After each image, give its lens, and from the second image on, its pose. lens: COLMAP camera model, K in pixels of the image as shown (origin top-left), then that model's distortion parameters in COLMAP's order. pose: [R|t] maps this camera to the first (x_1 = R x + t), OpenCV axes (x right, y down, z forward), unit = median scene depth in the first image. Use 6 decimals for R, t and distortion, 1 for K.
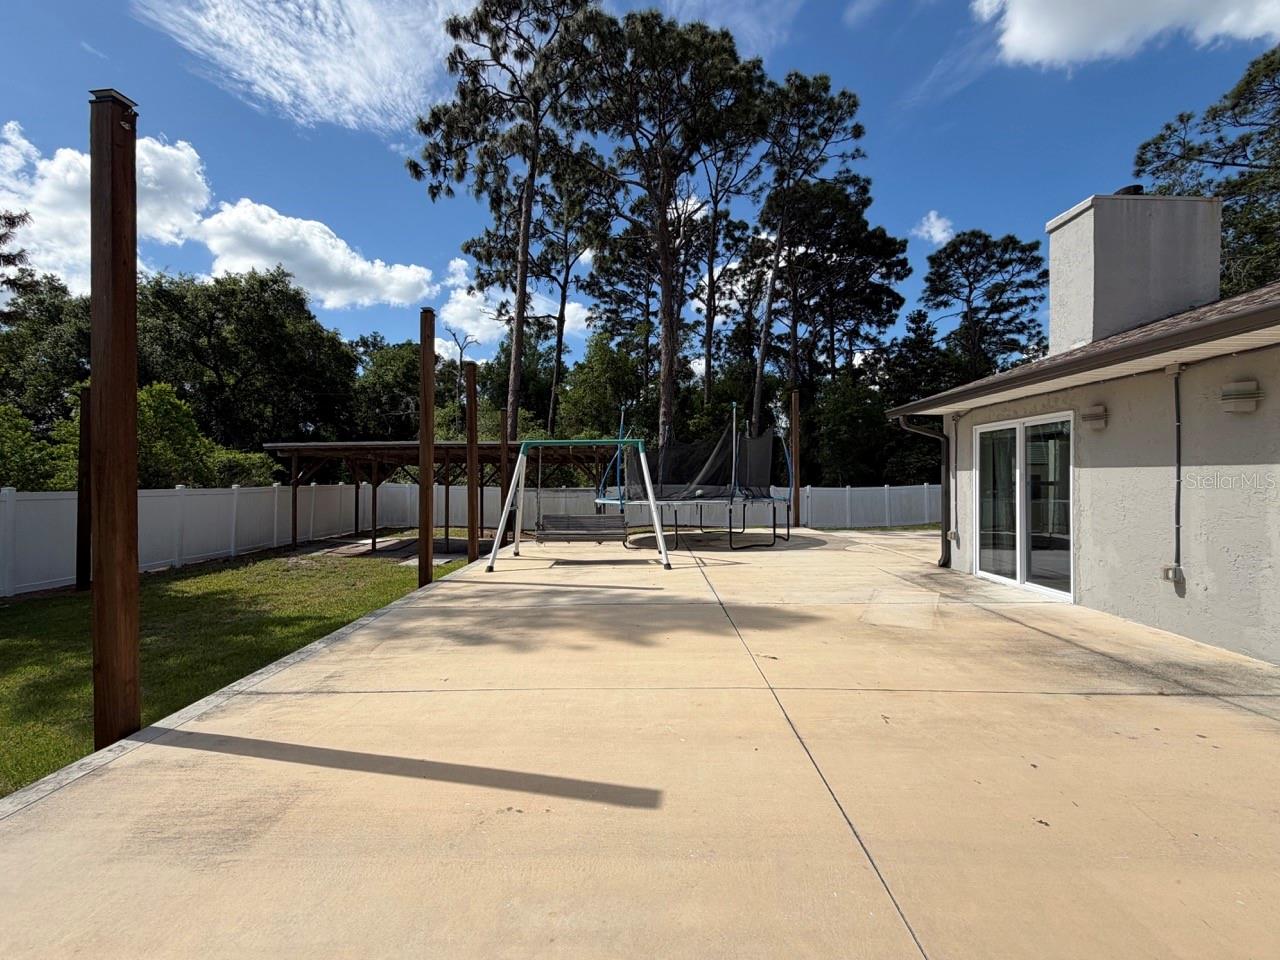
lens RADIAL K [[576.3, 0, 636.8], [0, 576.3, 480.0], [0, 0, 1]] dist [-0.002197, -0.000278]
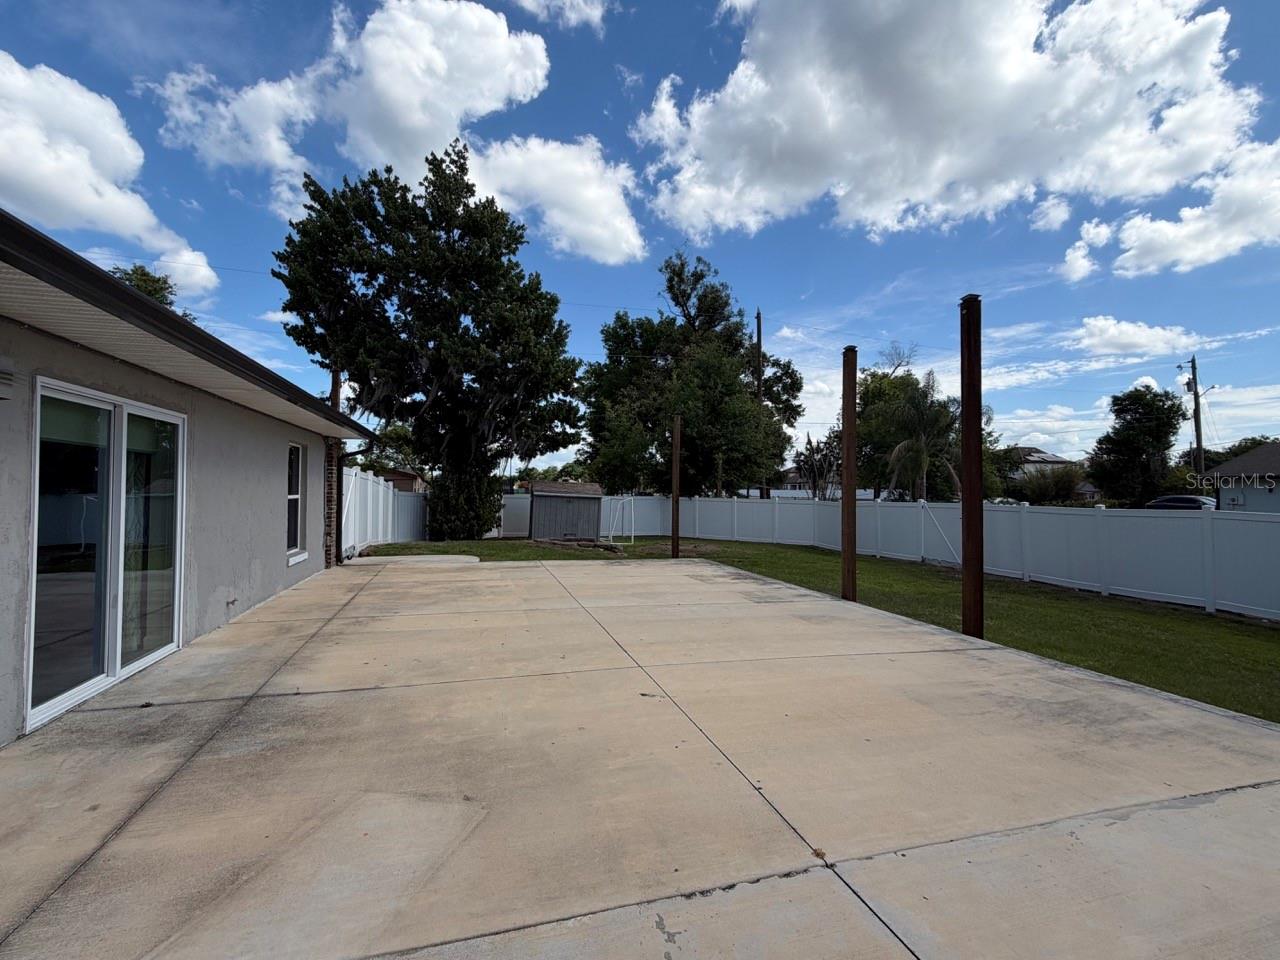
lens RADIAL K [[576.3, 0, 636.8], [0, 576.3, 480.0], [0, 0, 1]] dist [-0.002197, -0.000278]
pose [[-0.957192, -0.011357, -0.289231, 0.513817], [-0.007093, 0.999850, -0.015786, -0.017992], [0.289367, -0.013059, -0.957129, 1.863512]]
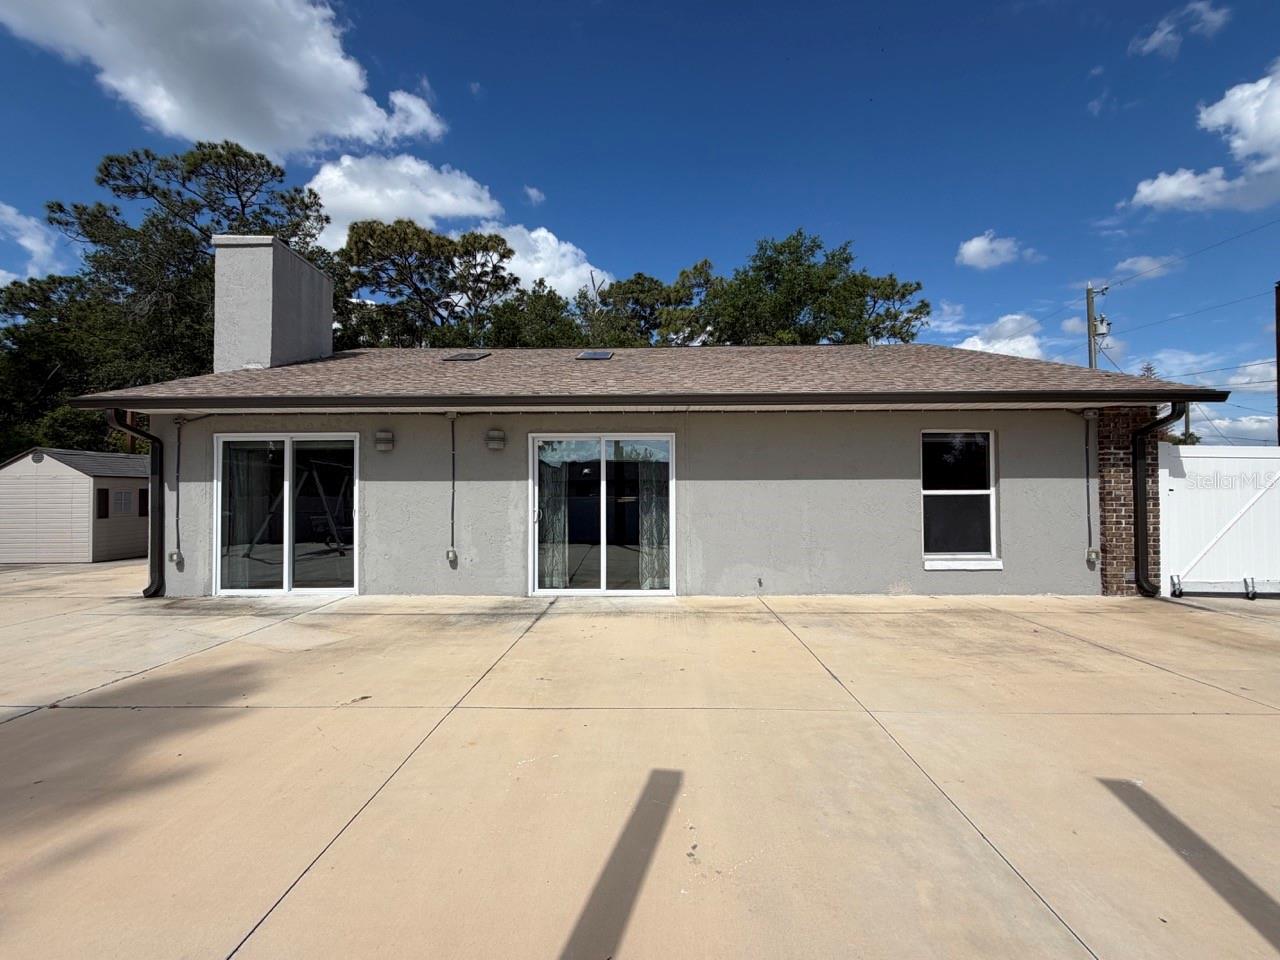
lens RADIAL K [[576.3, 0, 636.8], [0, 576.3, 480.0], [0, 0, 1]] dist [-0.002197, -0.000278]
pose [[0.000613, 0.020789, 0.999784, -0.610684], [0.007143, 0.999758, -0.020792, 0.009053], [-0.999974, 0.007154, 0.000464, 0.592301]]
